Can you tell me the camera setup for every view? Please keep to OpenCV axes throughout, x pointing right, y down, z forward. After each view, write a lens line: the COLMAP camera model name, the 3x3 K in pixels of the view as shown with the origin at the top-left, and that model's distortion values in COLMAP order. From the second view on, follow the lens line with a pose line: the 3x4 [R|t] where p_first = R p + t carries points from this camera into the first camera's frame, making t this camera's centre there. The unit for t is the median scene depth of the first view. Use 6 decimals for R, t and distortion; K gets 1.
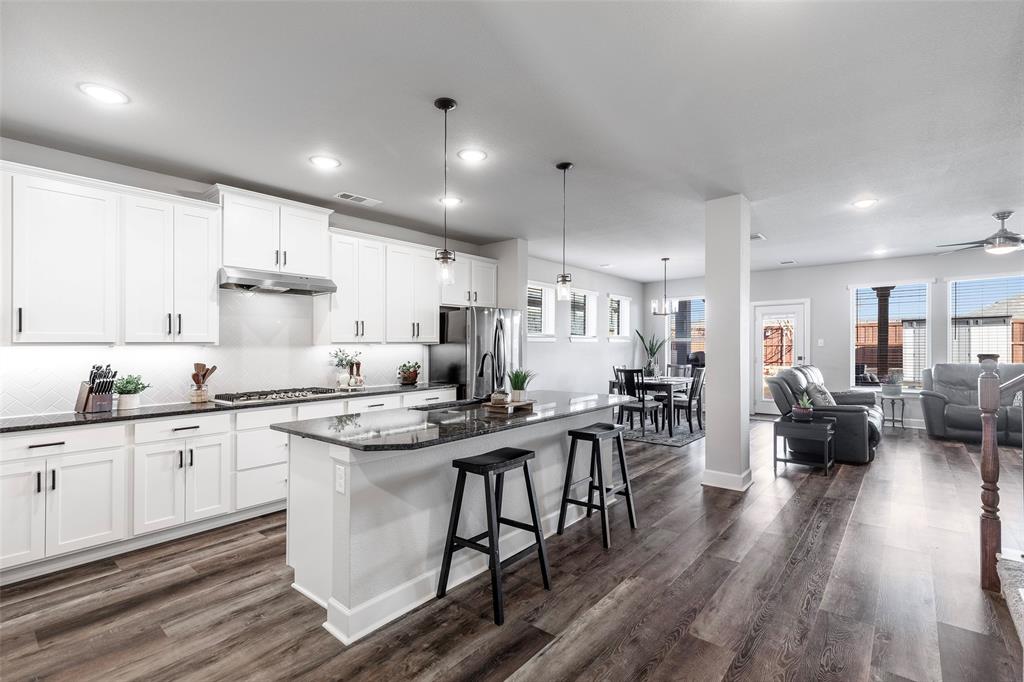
lens RADIAL K [[464.8, 0, 526.1], [0, 464.8, 345.9], [0, 0, 1]] dist [0.019638, 0.000454]
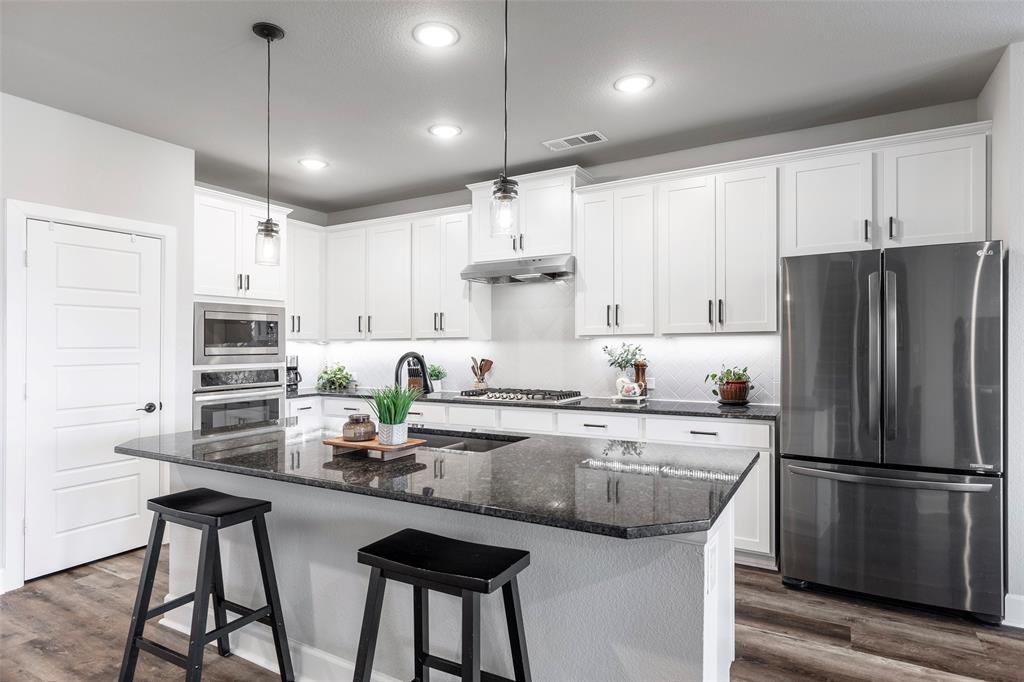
lens RADIAL K [[573.0, 0, 524.6], [0, 573.0, 328.3], [0, 0, 1]] dist [-0.003182, 0.006599]
pose [[0.166645, -0.018381, -0.985846, 0.522019], [0.008050, 0.999818, -0.017281, -0.003637], [0.985984, -0.005056, 0.166763, 0.787967]]
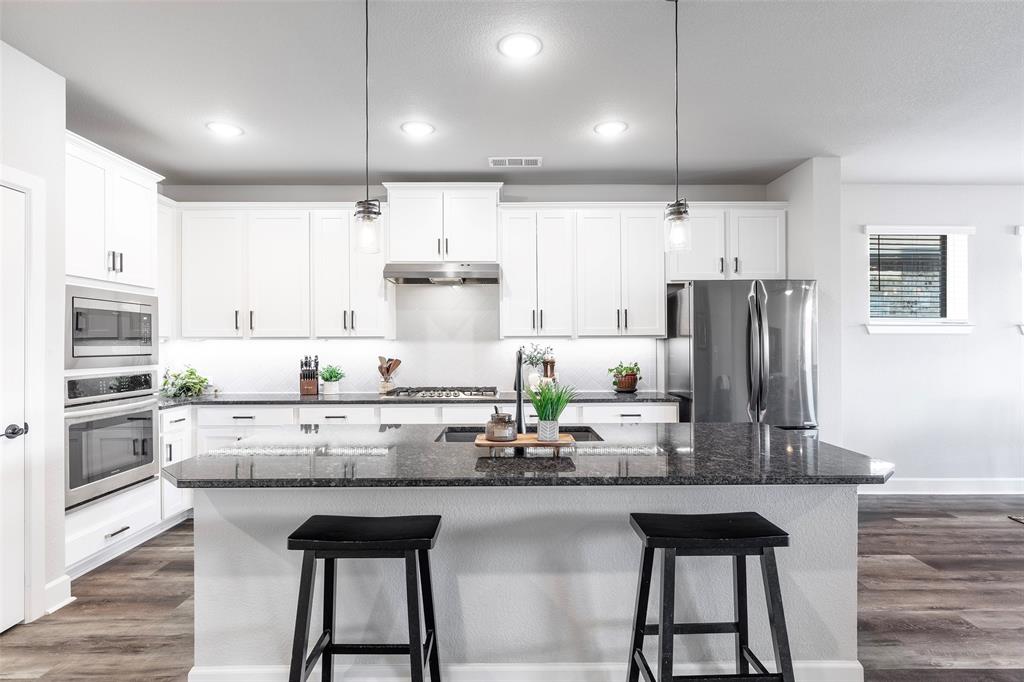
lens RADIAL K [[520.8, 0, 512.9], [0, 520.8, 332.3], [0, 0, 1]] dist [0.006705, 0.000605]
pose [[0.643368, -0.006663, -0.765528, 0.339801], [-0.003408, 0.999927, -0.011567, -0.004123], [0.765550, 0.010051, 0.643298, 0.416310]]
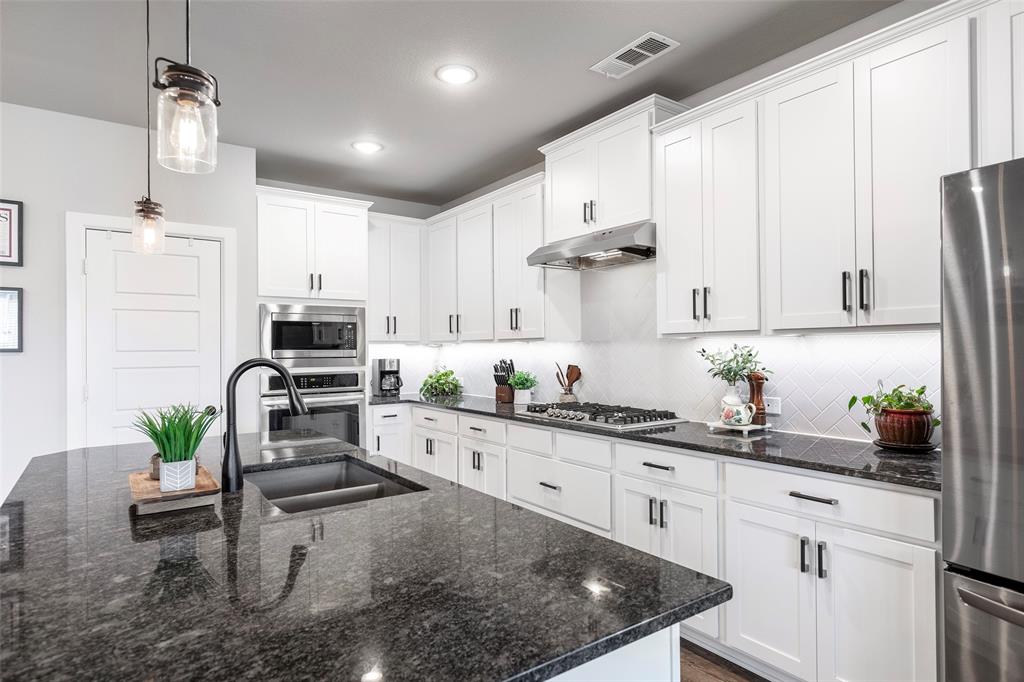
lens RADIAL K [[573.0, 0, 523.9], [0, 573.0, 335.8], [0, 0, 1]] dist [-0.003182, 0.006599]
pose [[-0.257258, -0.008009, -0.966310, 0.285595], [0.013666, 0.999835, -0.011925, 0.000582], [0.966246, -0.016274, -0.257106, 1.063238]]
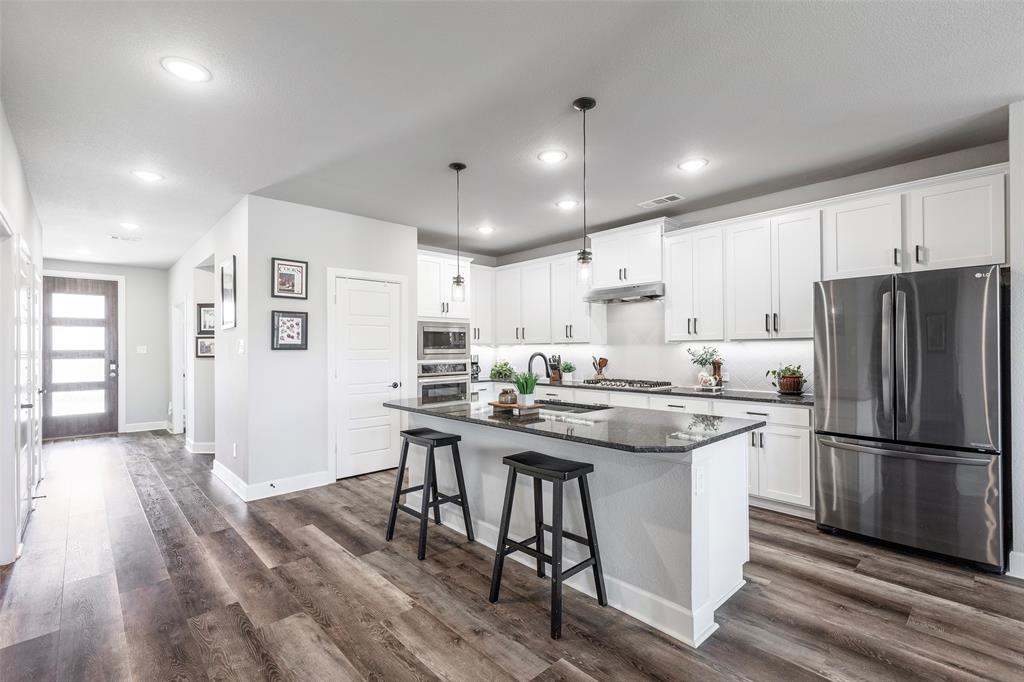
lens RADIAL K [[464.8, 0, 521.2], [0, 464.8, 336.4], [0, 0, 1]] dist [0.019638, 0.000454]
pose [[-0.125062, -0.012337, -0.992072, 0.701882], [0.011032, 0.999844, -0.013824, -0.006896], [0.992088, -0.012673, -0.124906, 0.838756]]
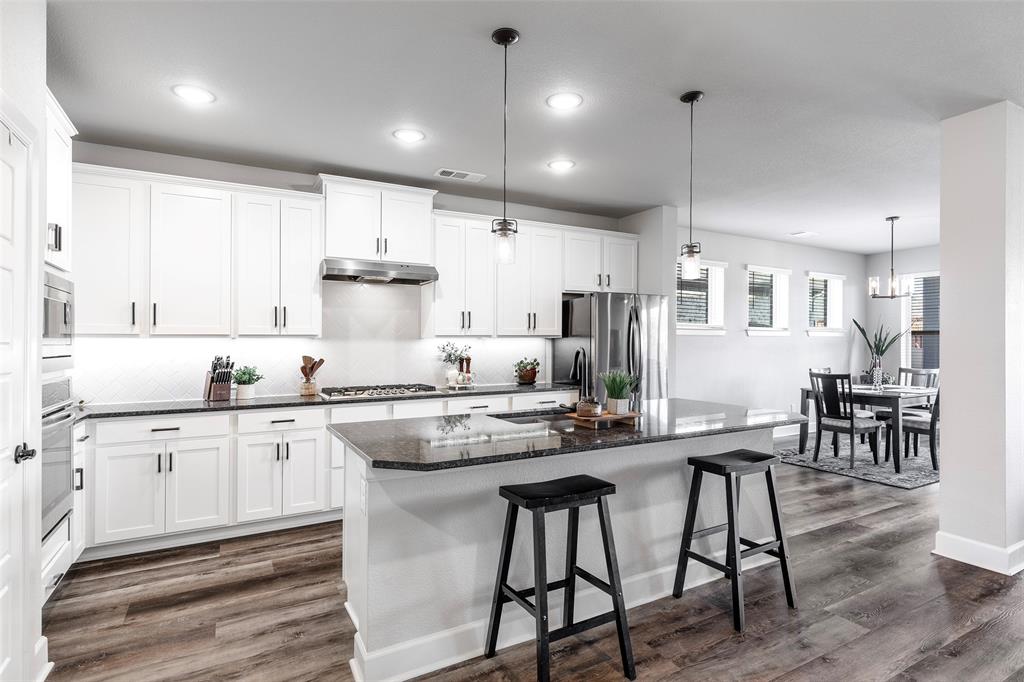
lens RADIAL K [[520.8, 0, 521.0], [0, 520.8, 338.8], [0, 0, 1]] dist [0.006705, 0.000605]
pose [[0.932914, 0.005221, -0.360062, 0.110440], [-0.005881, 0.999982, -0.000736, -0.001151], [0.360052, 0.002804, 0.932928, 0.114924]]
